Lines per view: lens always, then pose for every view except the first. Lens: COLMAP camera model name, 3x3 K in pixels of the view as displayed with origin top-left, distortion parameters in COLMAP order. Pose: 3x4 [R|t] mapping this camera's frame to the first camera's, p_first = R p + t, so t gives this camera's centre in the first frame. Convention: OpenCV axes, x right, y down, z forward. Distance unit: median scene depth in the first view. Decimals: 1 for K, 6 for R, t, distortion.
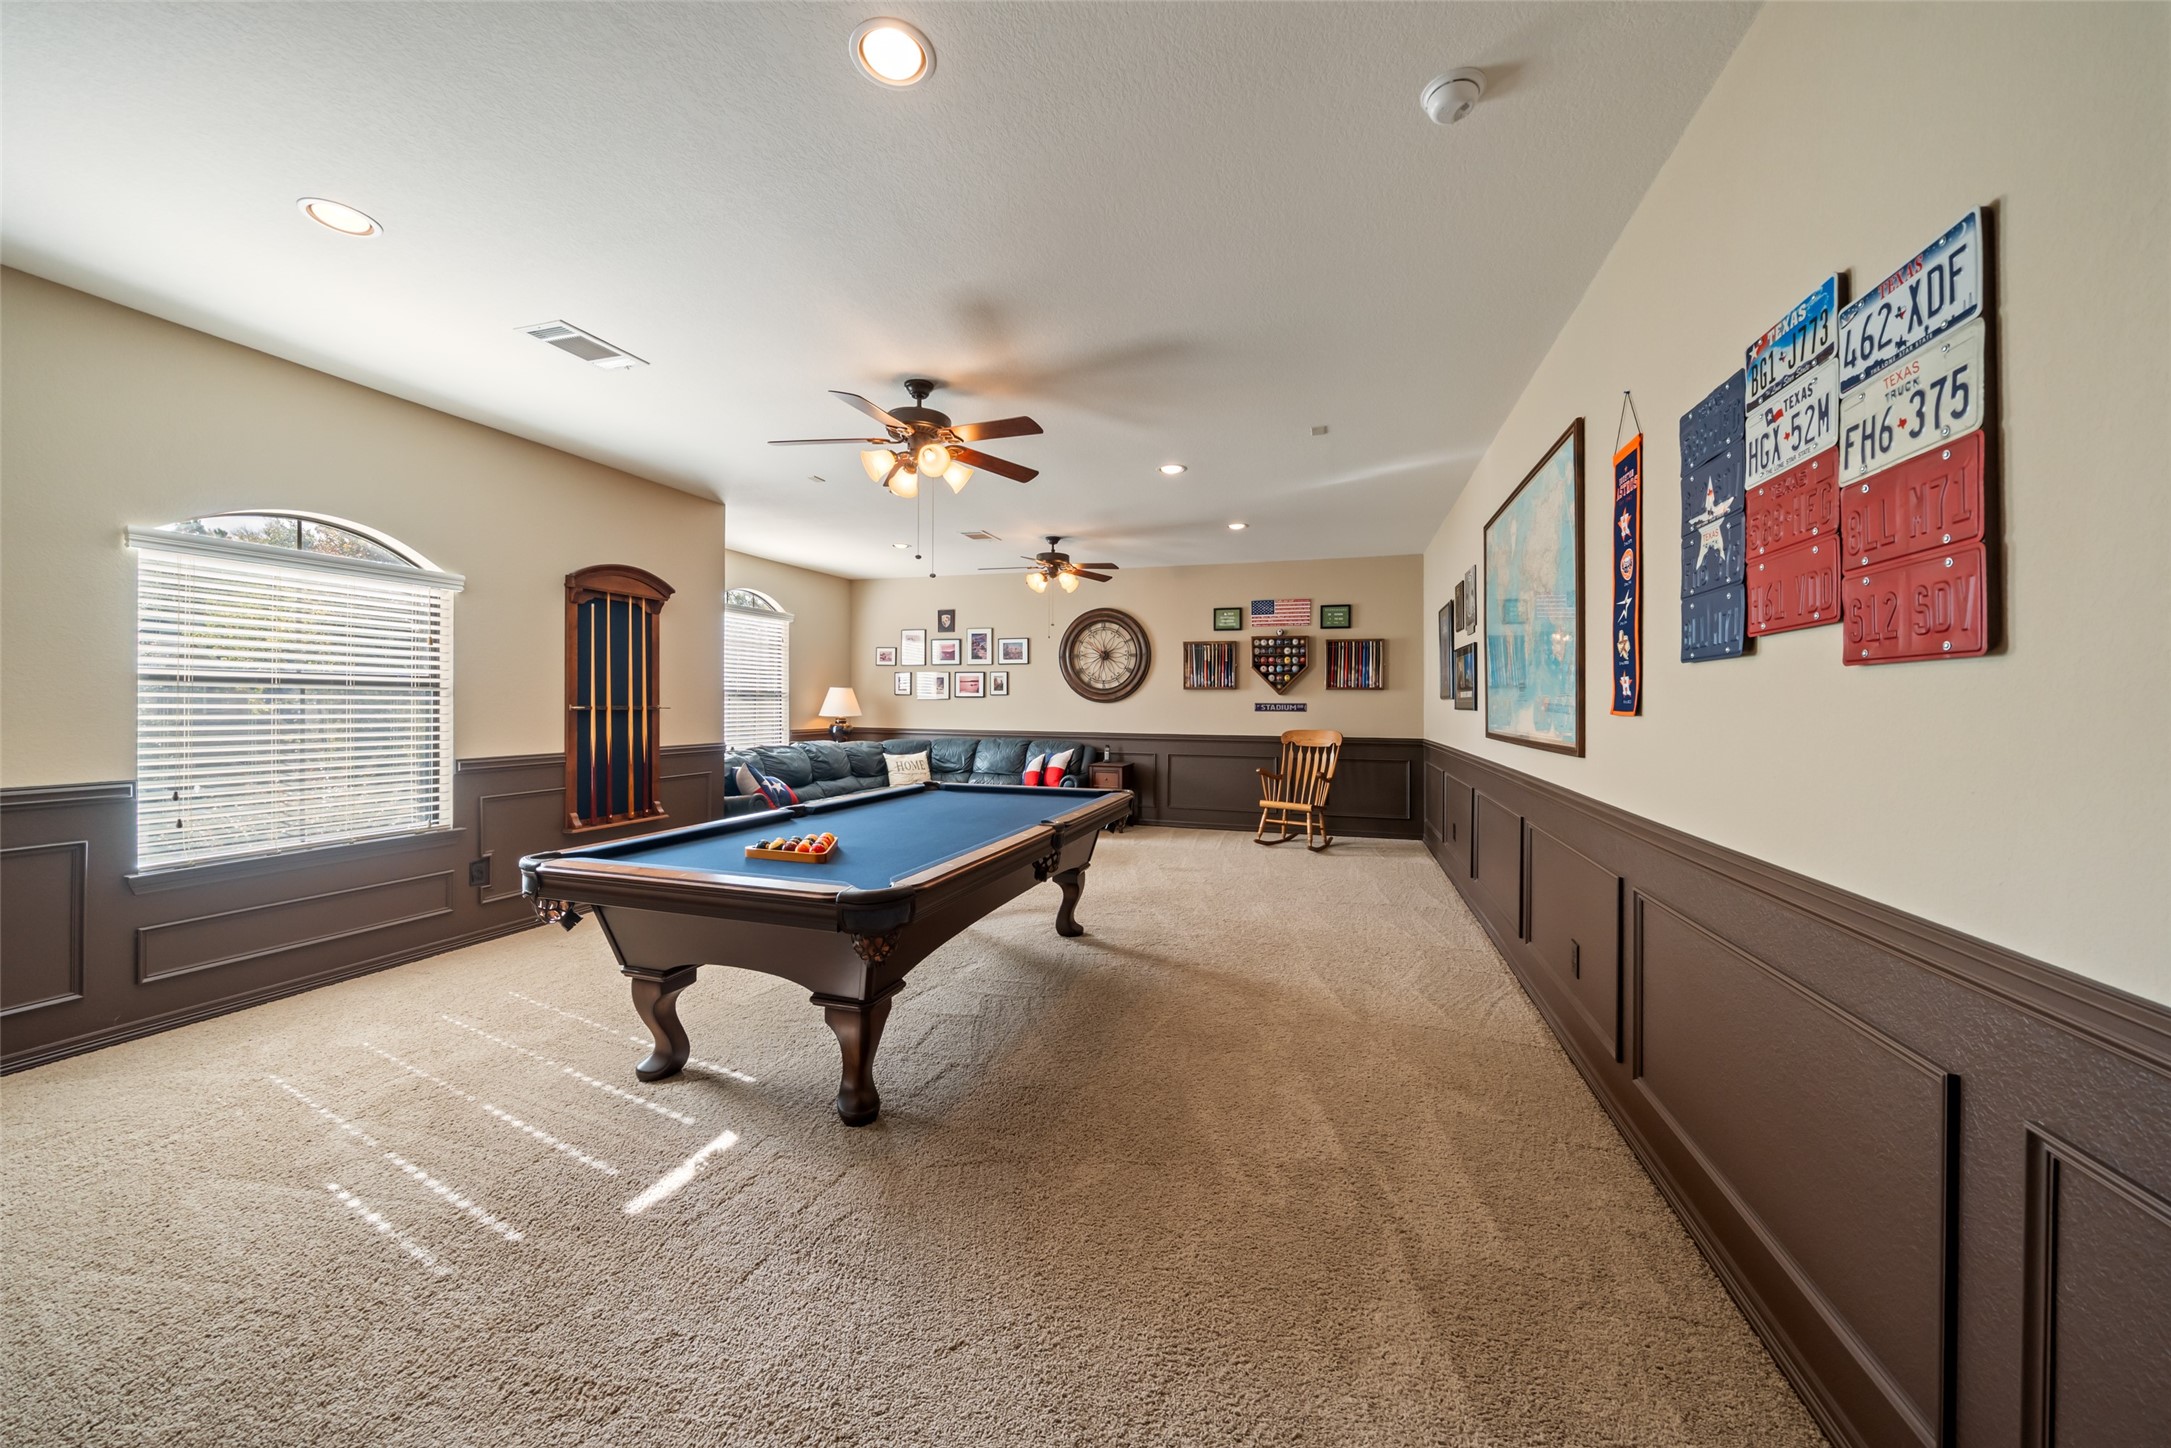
lens RADIAL K [[746.0, 0, 1092.7], [0, 746.0, 702.2], [0, 0, 1]] dist [-0.005701, -0.000199]
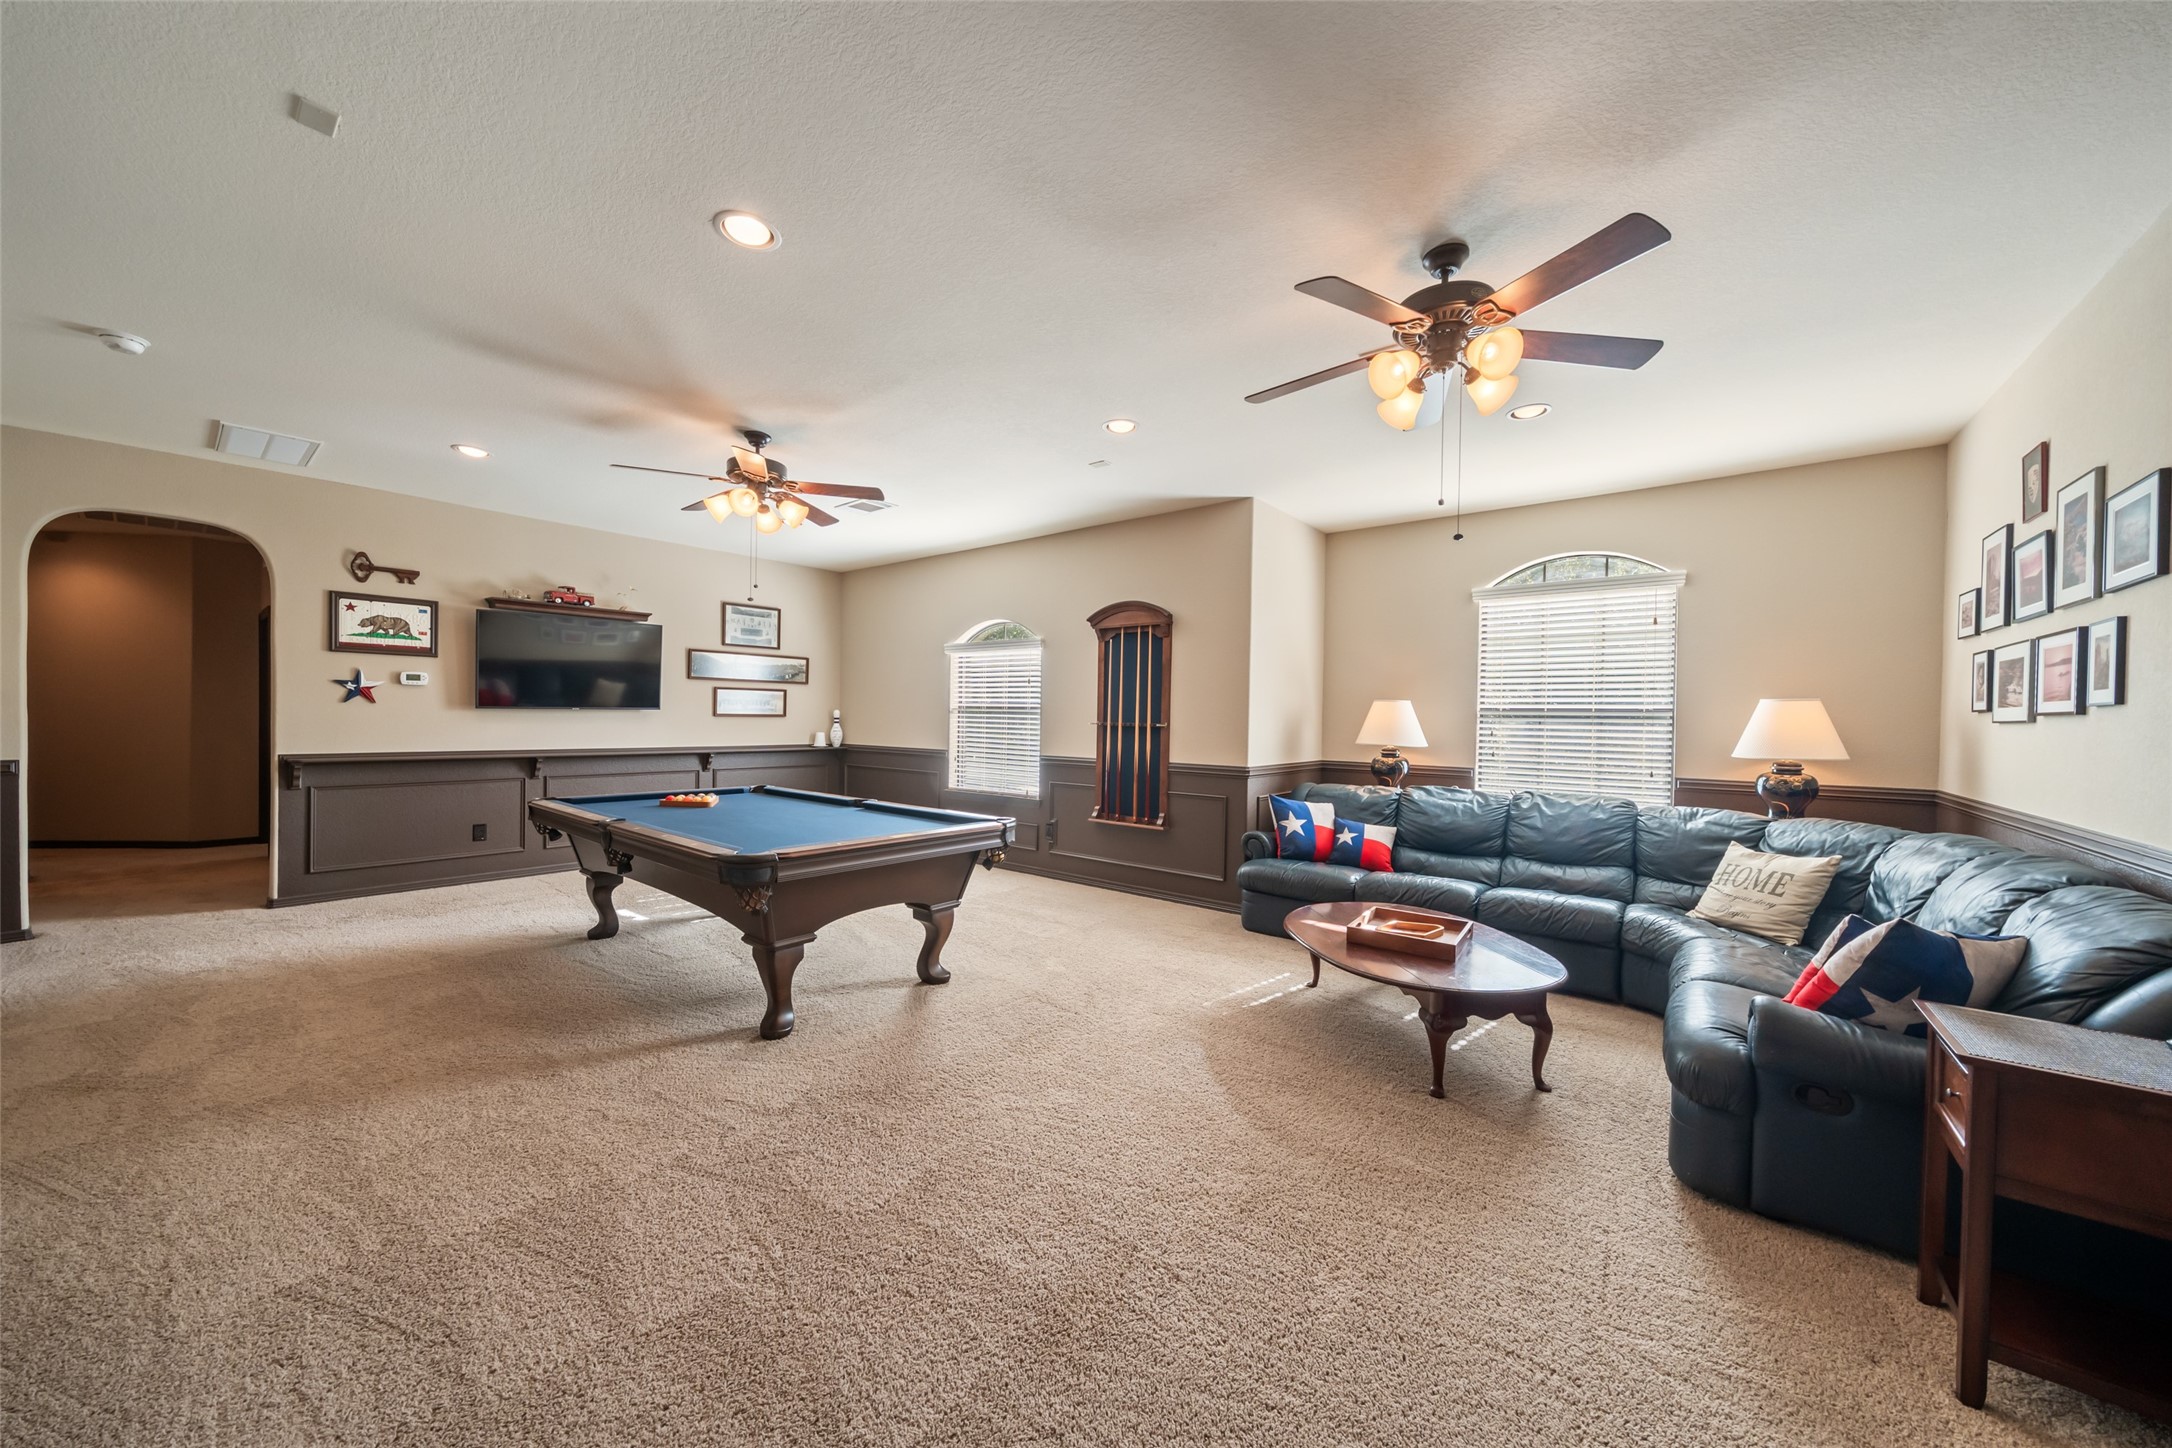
lens RADIAL K [[746.4, 0, 1095.6], [0, 746.4, 736.6], [0, 0, 1]] dist [-0.005701, -0.000199]
pose [[-0.348070, 0.012889, -0.937380, 0.489009], [-0.016479, 0.999667, 0.019865, 0.004213], [0.937324, 0.022362, -0.347741, 1.393197]]
